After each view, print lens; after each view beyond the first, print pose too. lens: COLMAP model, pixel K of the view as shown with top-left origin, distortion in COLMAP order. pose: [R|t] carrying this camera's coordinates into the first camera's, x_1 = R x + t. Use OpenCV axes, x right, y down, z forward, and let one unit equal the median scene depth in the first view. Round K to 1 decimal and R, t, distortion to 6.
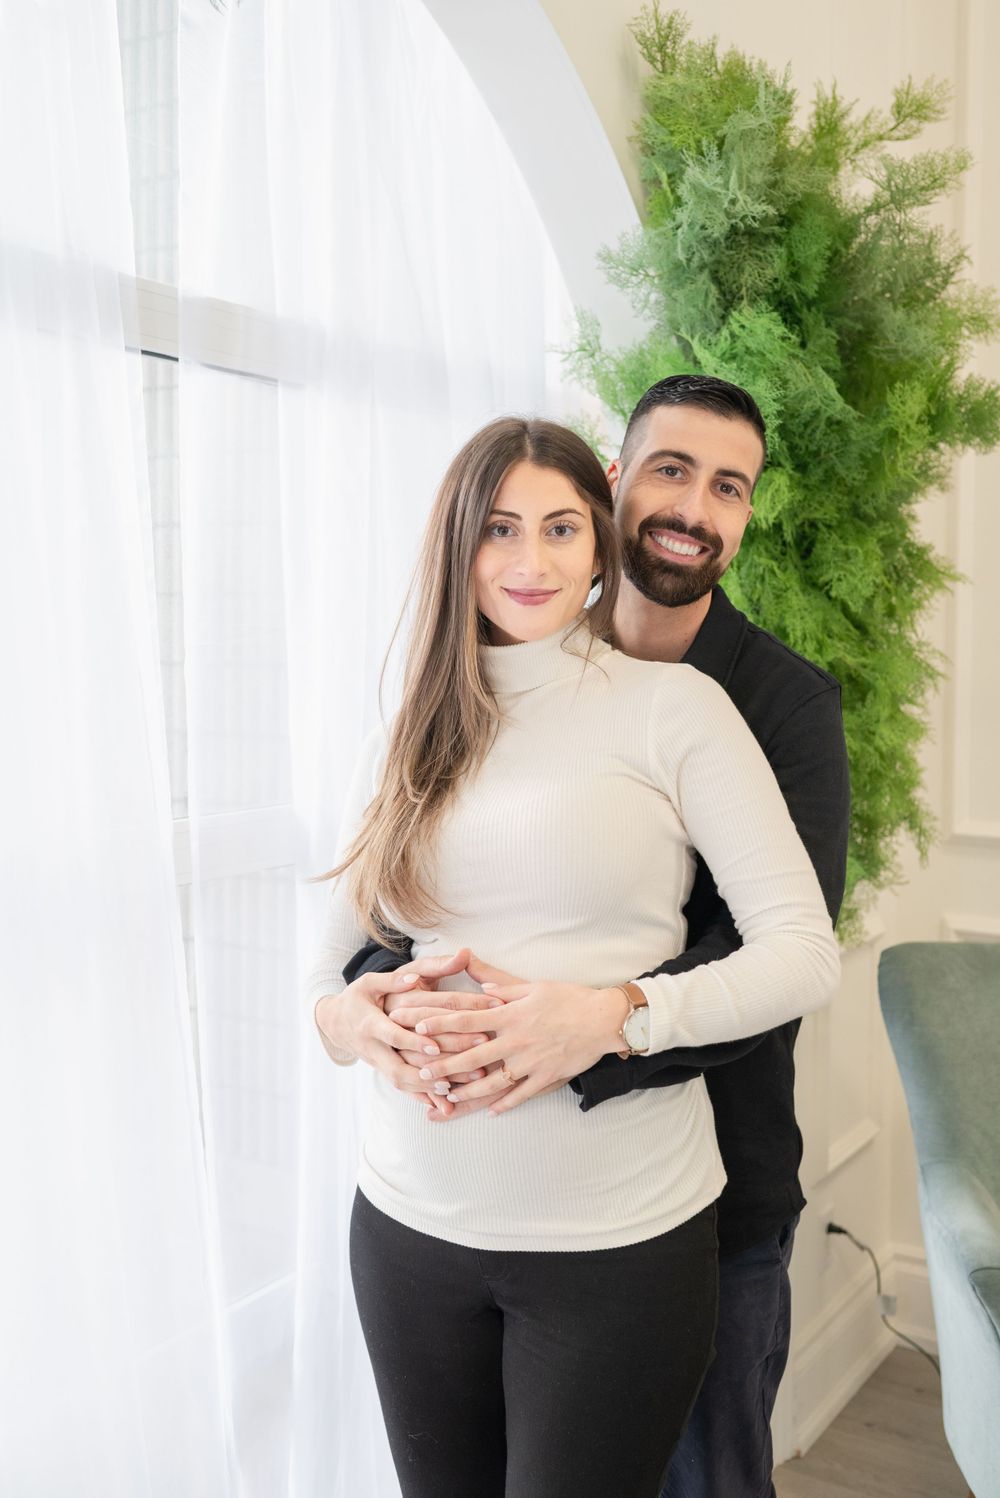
lens RADIAL K [[1686.5, 0, 499.3], [0, 1686.5, 839.3], [0, 0, 1]] dist [-0.009098, -0.003849]
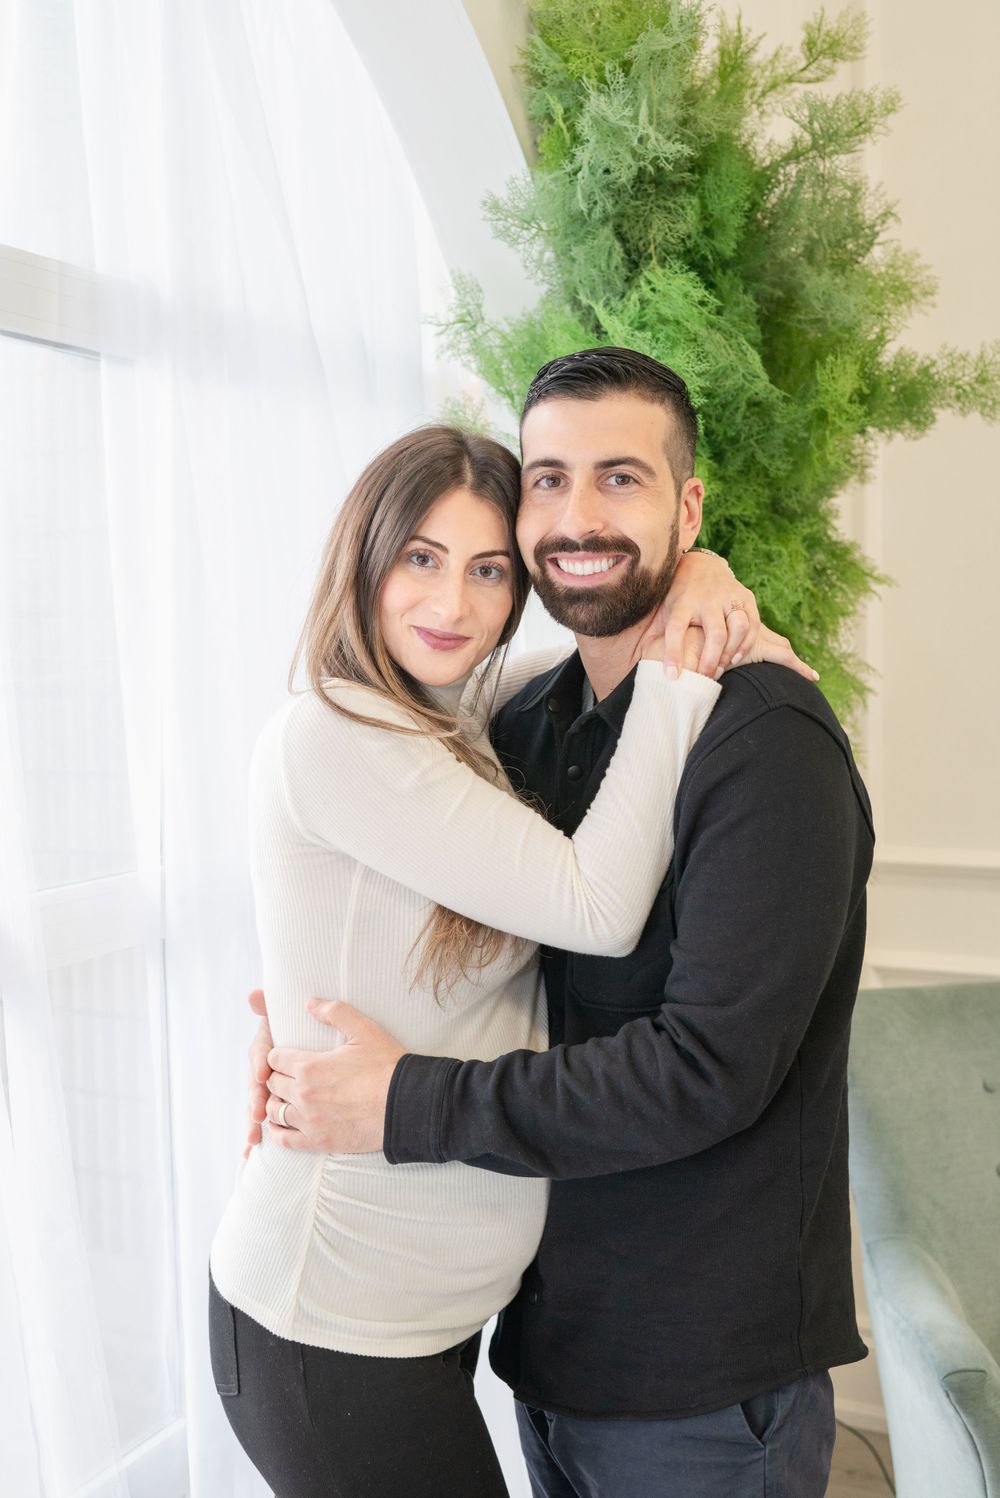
lens RADIAL K [[1686.5, 0, 499.3], [0, 1686.5, 839.3], [0, 0, 1]] dist [-0.009098, -0.003849]
pose [[0.994393, -0.034801, 0.099855, -0.025850], [0.035298, 0.999372, -0.003217, -0.025762], [-0.099680, 0.006724, 0.994997, 0.154290]]
